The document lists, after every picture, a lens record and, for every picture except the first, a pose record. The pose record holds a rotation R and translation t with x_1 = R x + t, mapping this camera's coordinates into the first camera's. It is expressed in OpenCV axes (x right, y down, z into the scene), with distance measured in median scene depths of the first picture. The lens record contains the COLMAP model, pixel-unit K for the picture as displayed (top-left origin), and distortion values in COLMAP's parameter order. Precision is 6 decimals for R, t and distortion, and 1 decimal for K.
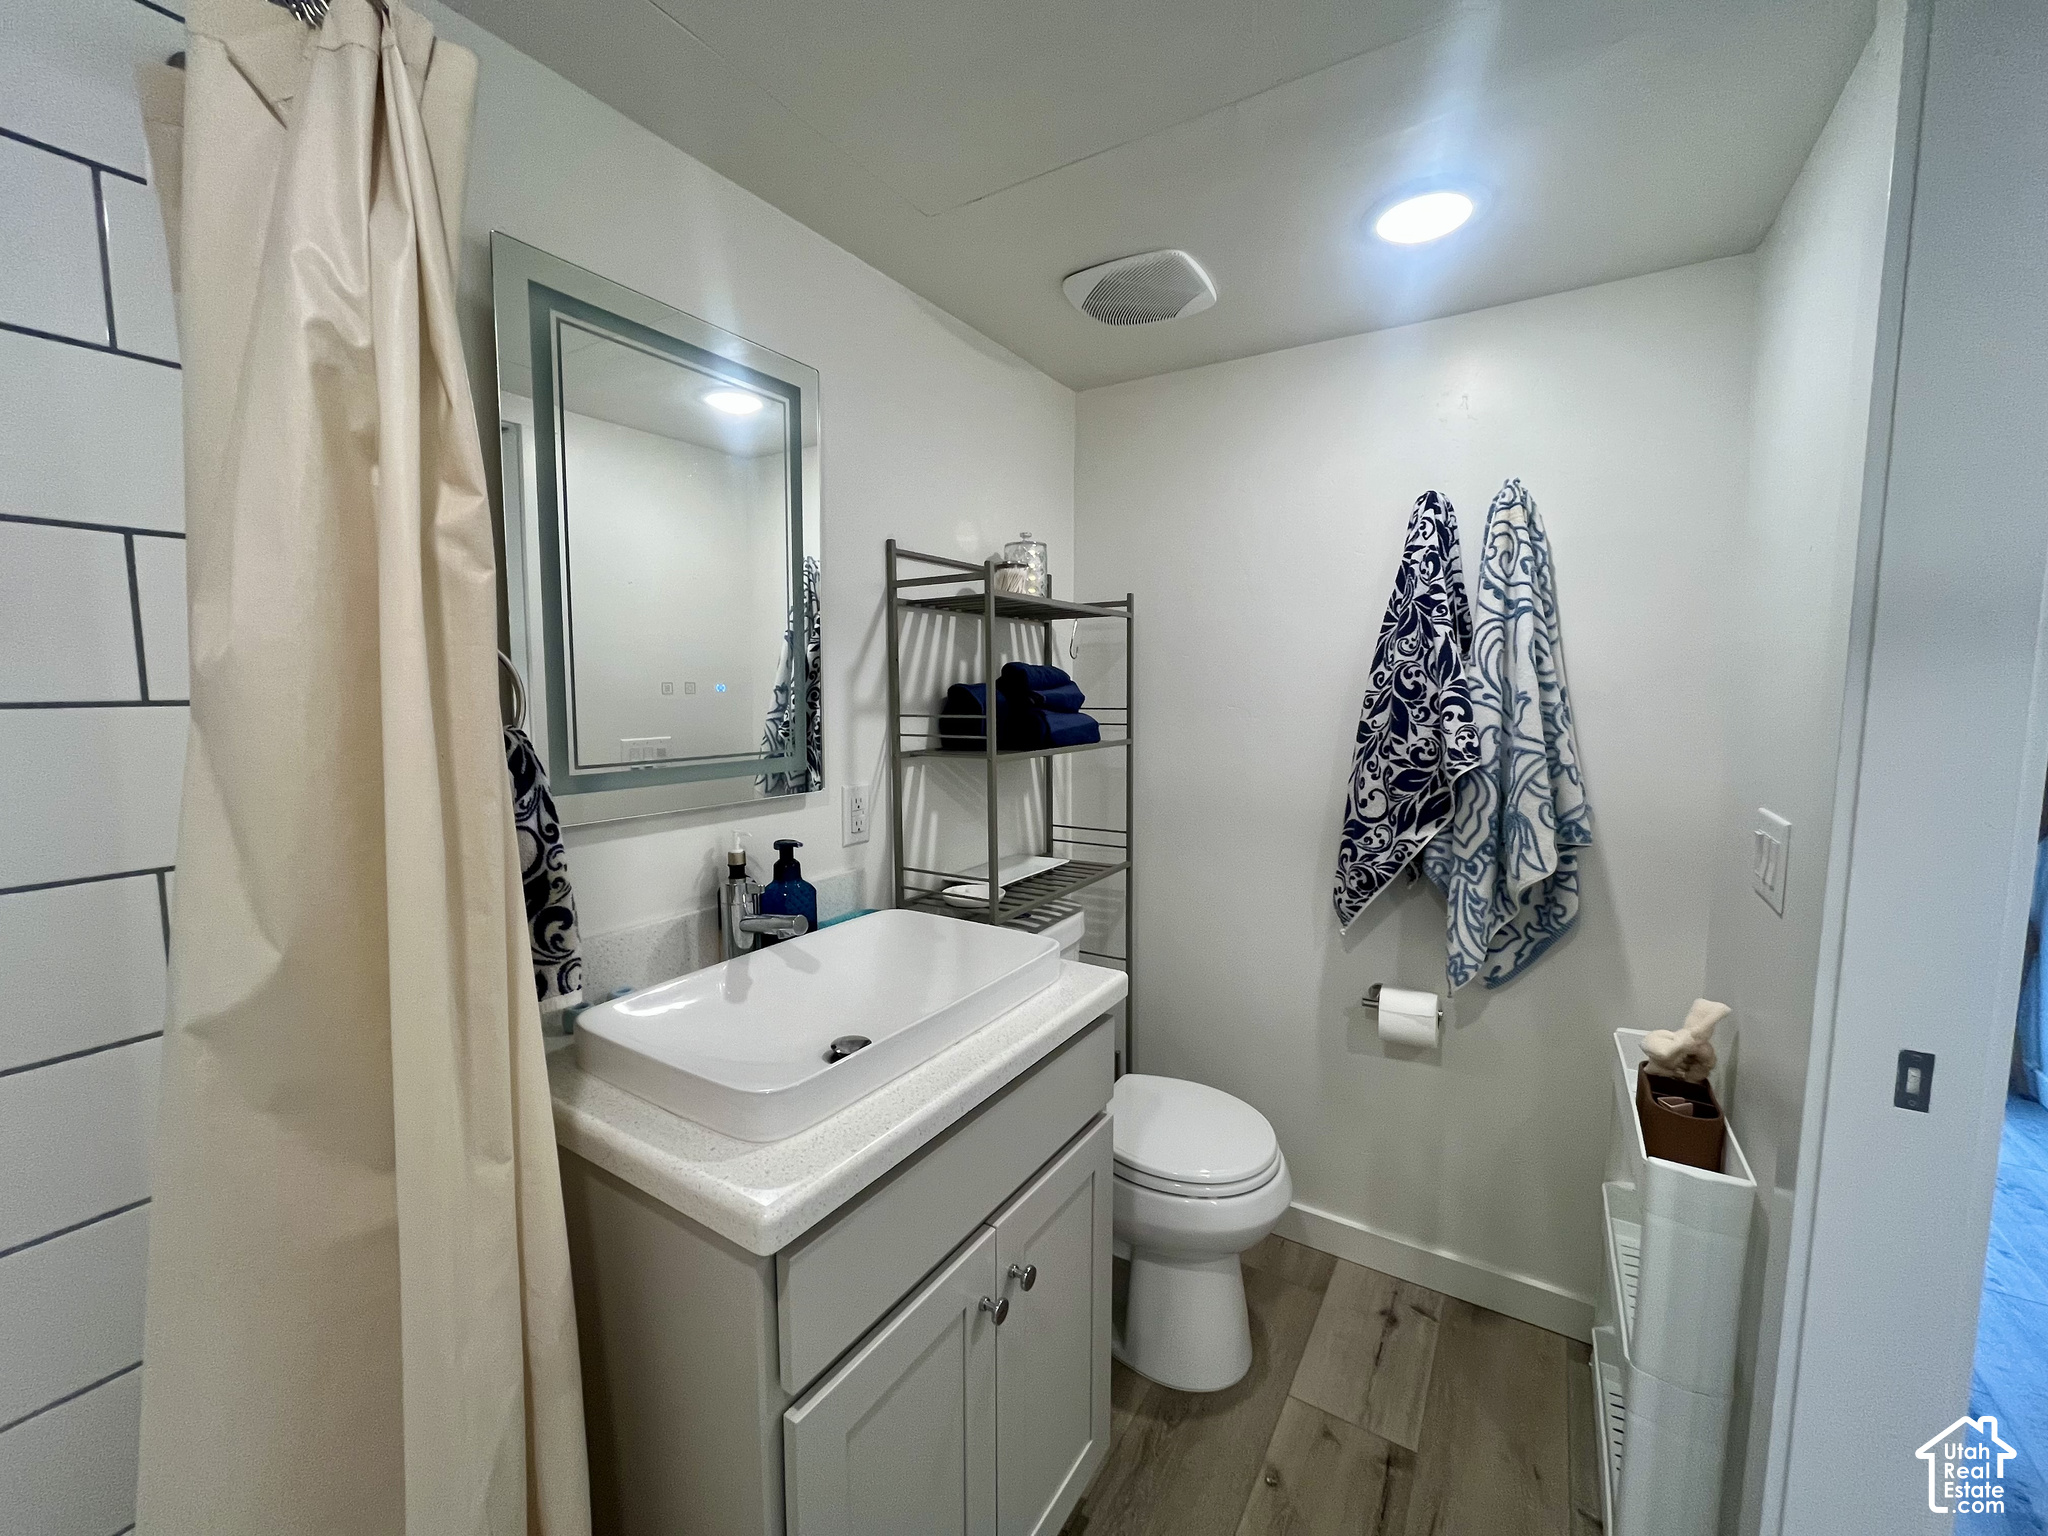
lens RADIAL K [[825.4, 0, 1024.7], [0, 825.4, 762.4], [0, 0, 1]] dist [-0.001964, -0.000548]
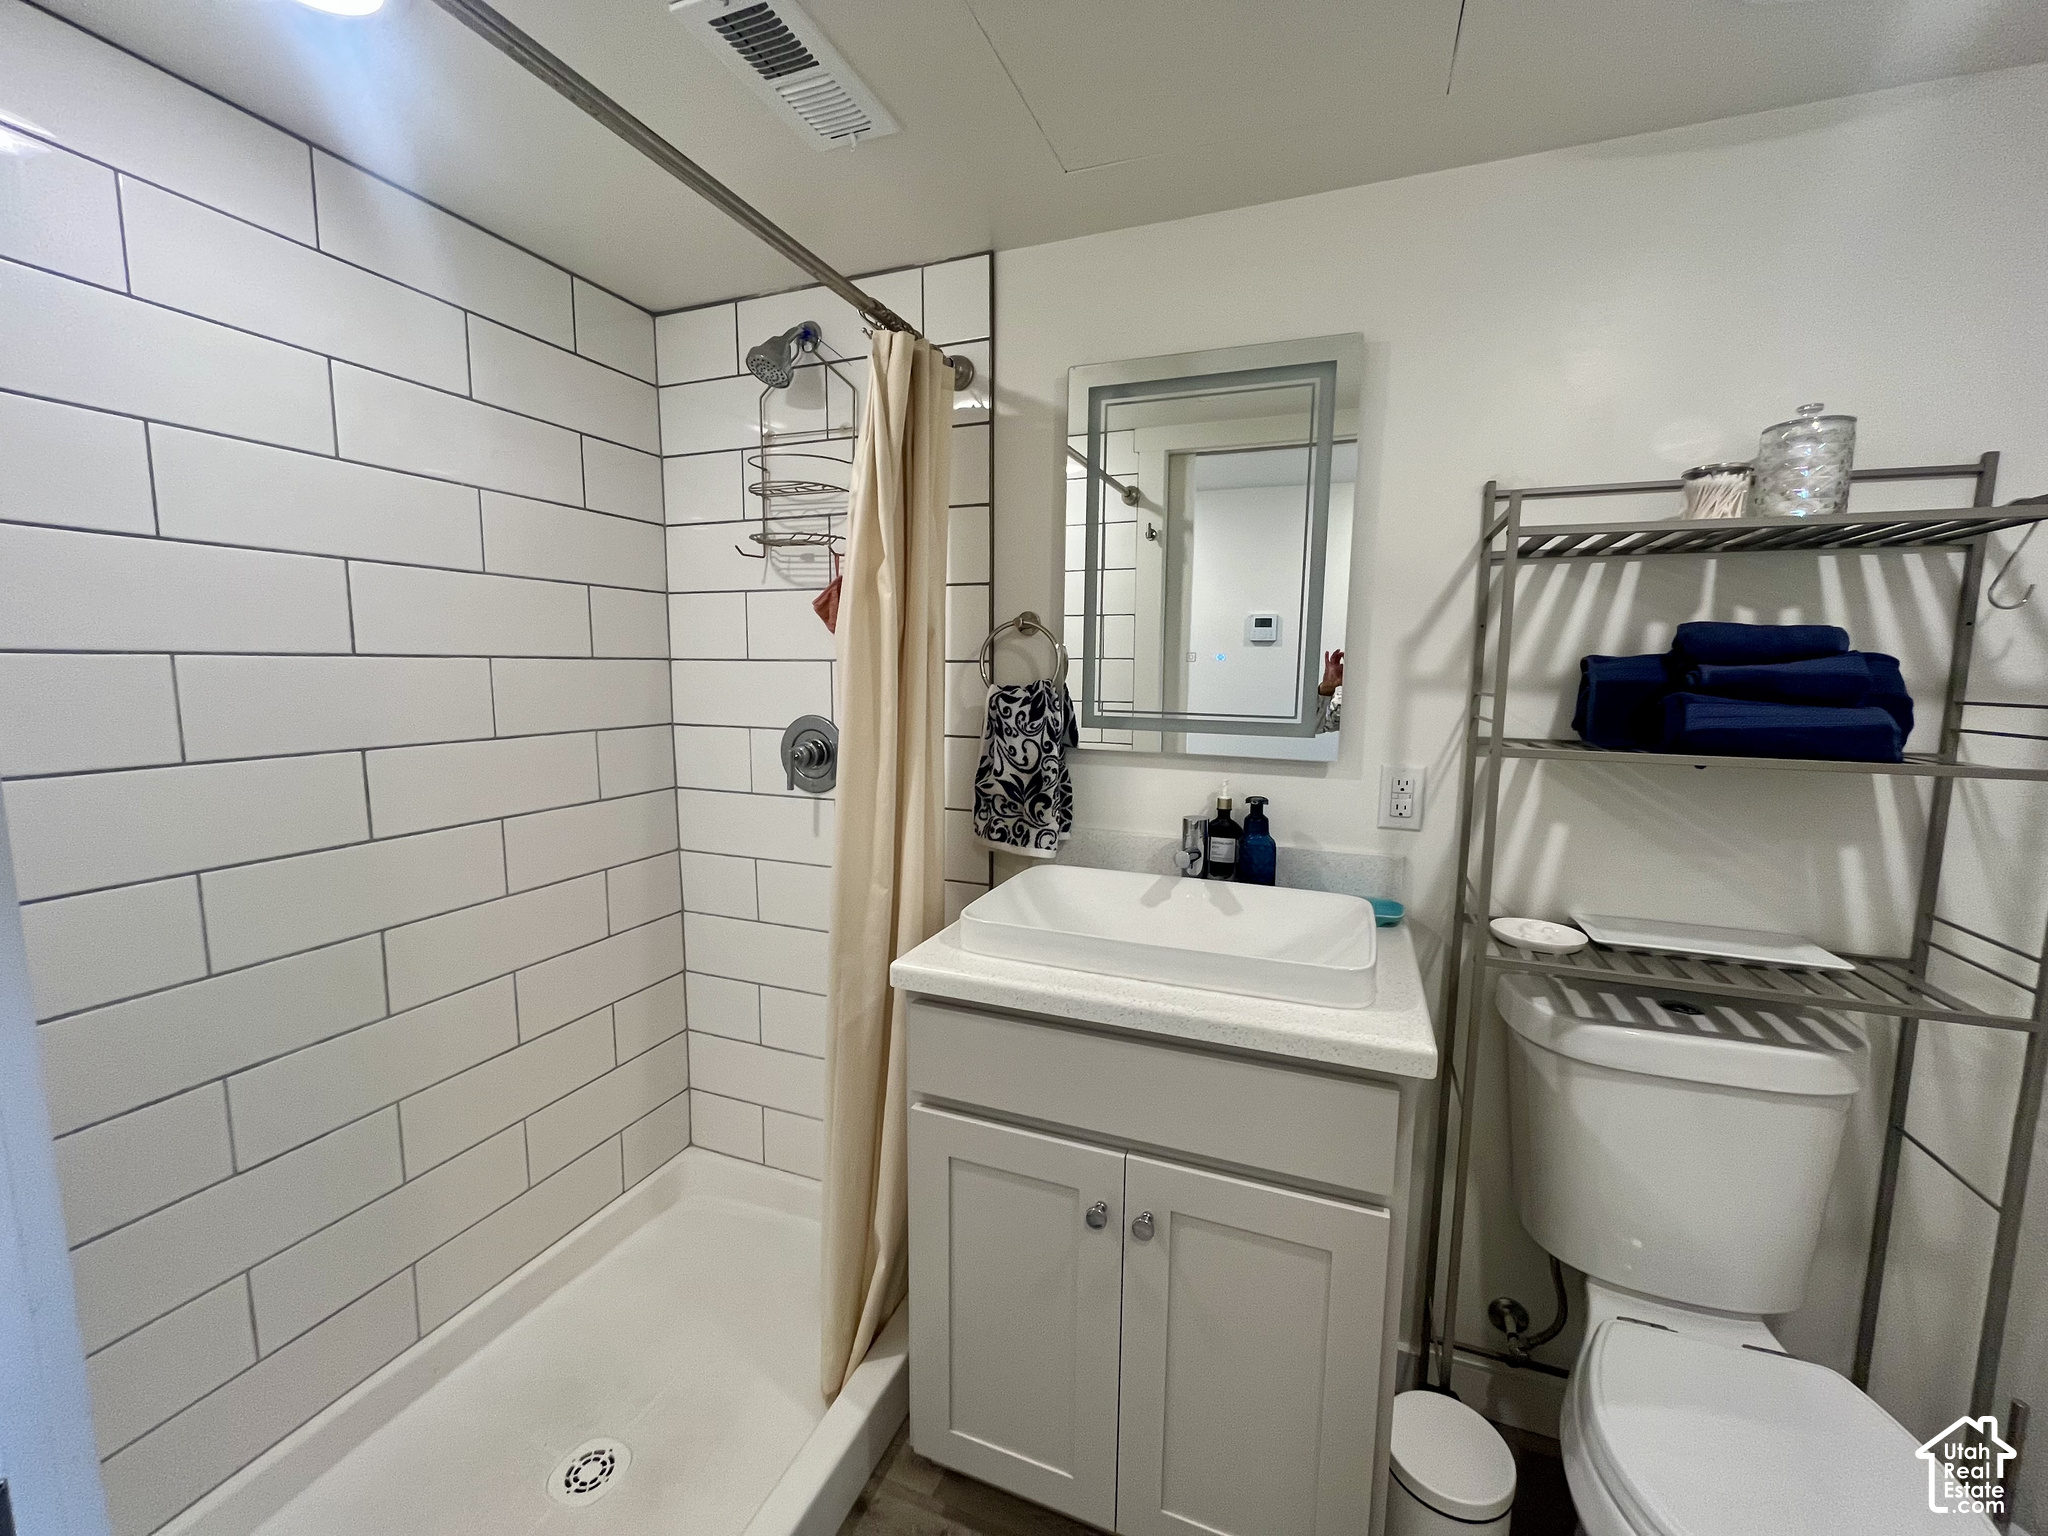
lens RADIAL K [[825.4, 0, 1024.7], [0, 825.4, 762.4], [0, 0, 1]] dist [-0.001964, -0.000548]
pose [[0.196020, 0.121555, -0.973037, 0.592602], [-0.101764, 0.989451, 0.103104, -0.027222], [0.975305, 0.078810, 0.206322, 0.389175]]
